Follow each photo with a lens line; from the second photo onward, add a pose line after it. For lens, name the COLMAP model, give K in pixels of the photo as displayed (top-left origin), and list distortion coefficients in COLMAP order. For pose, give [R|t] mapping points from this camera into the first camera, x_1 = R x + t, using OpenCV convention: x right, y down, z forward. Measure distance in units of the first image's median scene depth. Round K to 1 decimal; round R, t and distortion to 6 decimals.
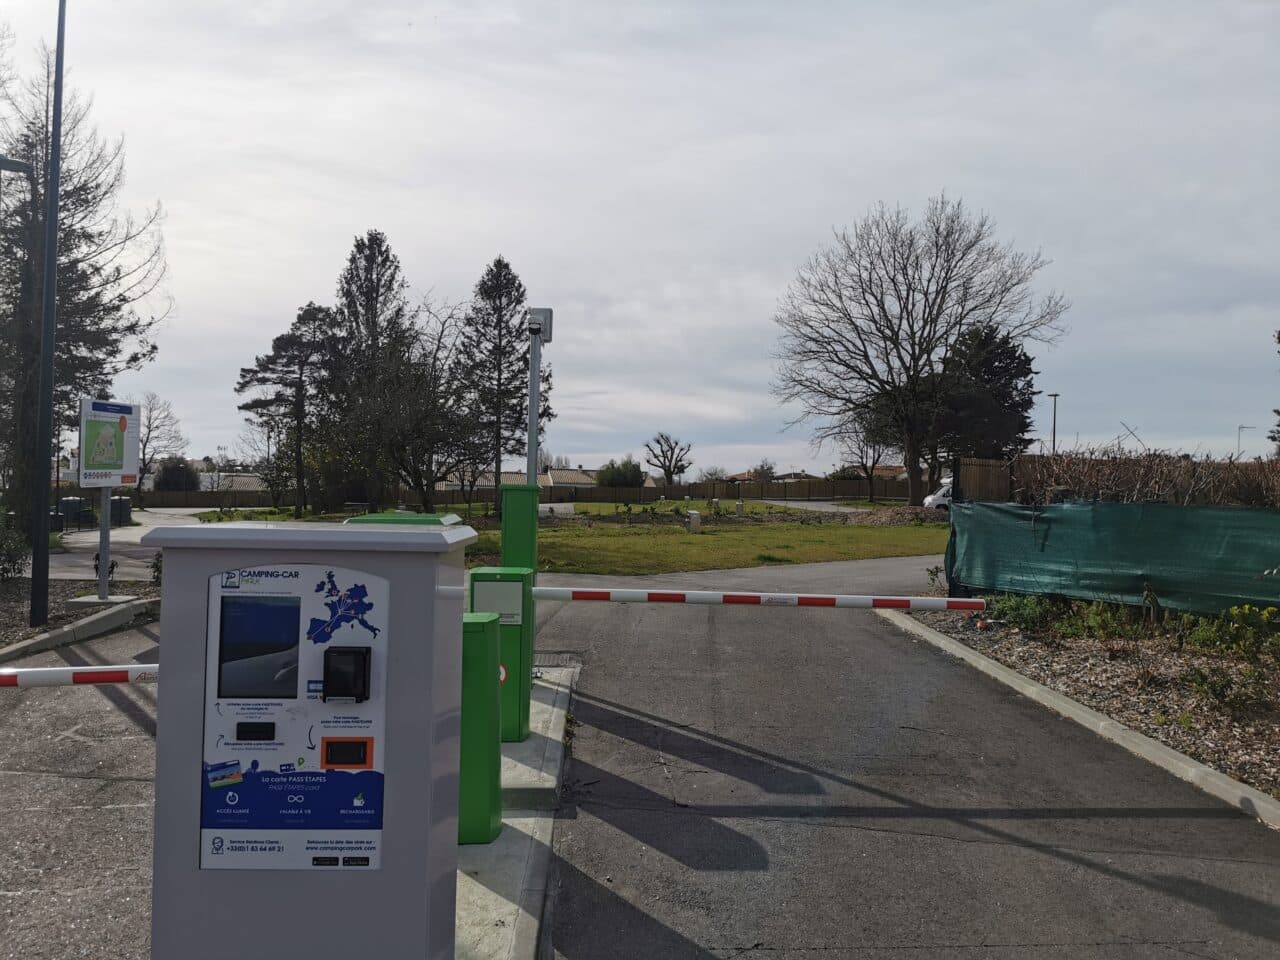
lens RADIAL K [[1007.4, 0, 640.0], [0, 1007.4, 480.0], [0, 0, 1]] dist [0.000221, 0.000244]
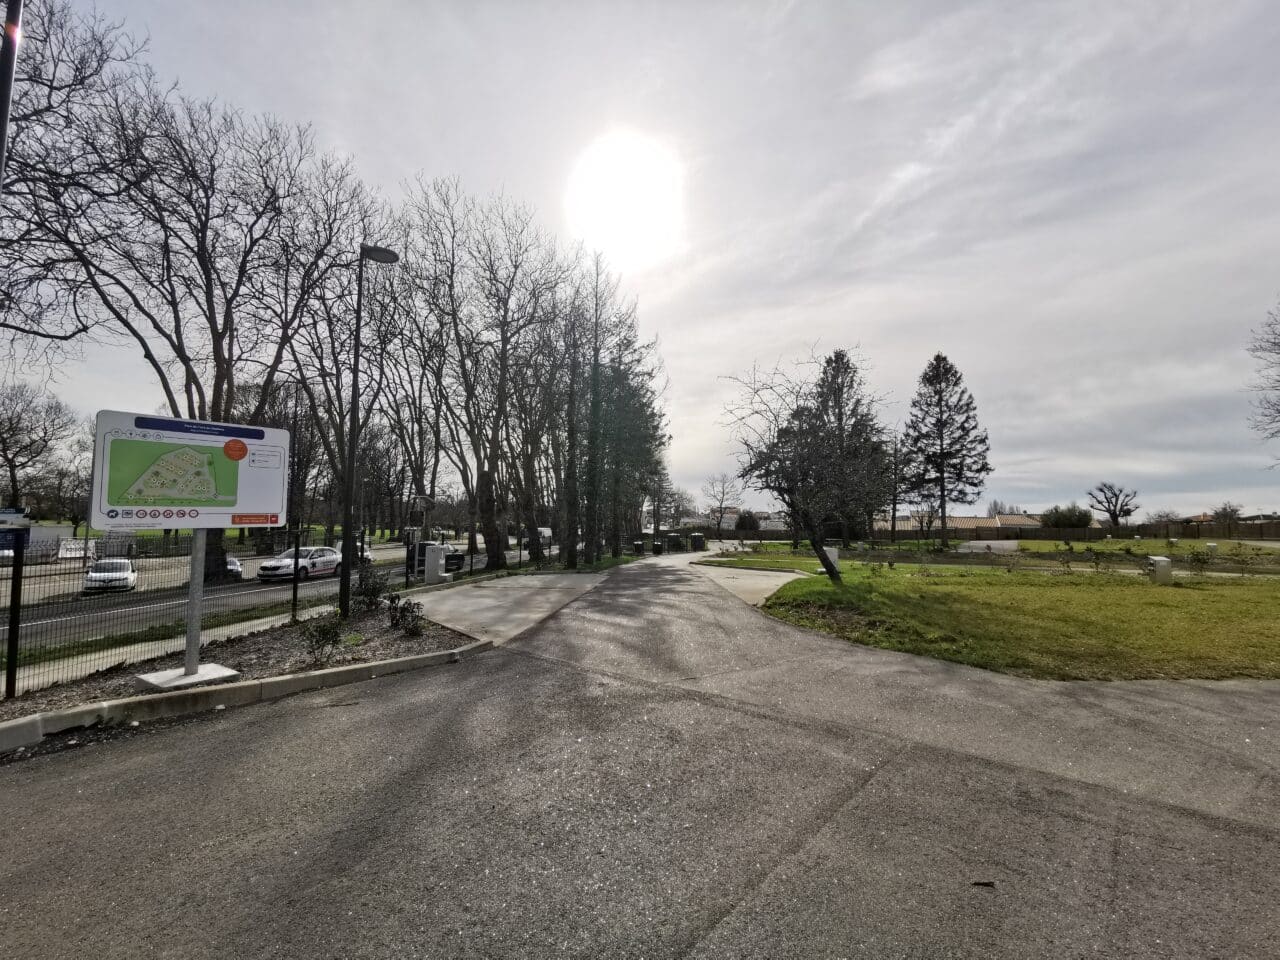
lens RADIAL K [[575.8, 0, 640.0], [0, 575.8, 480.0], [0, 0, 1]] dist [-0.000571, 0.000265]
pose [[0.790644, -0.050928, -0.610155, 0.003739], [0.004663, 0.997007, -0.077176, 0.001049], [0.612259, 0.058174, 0.788514, 0.175119]]
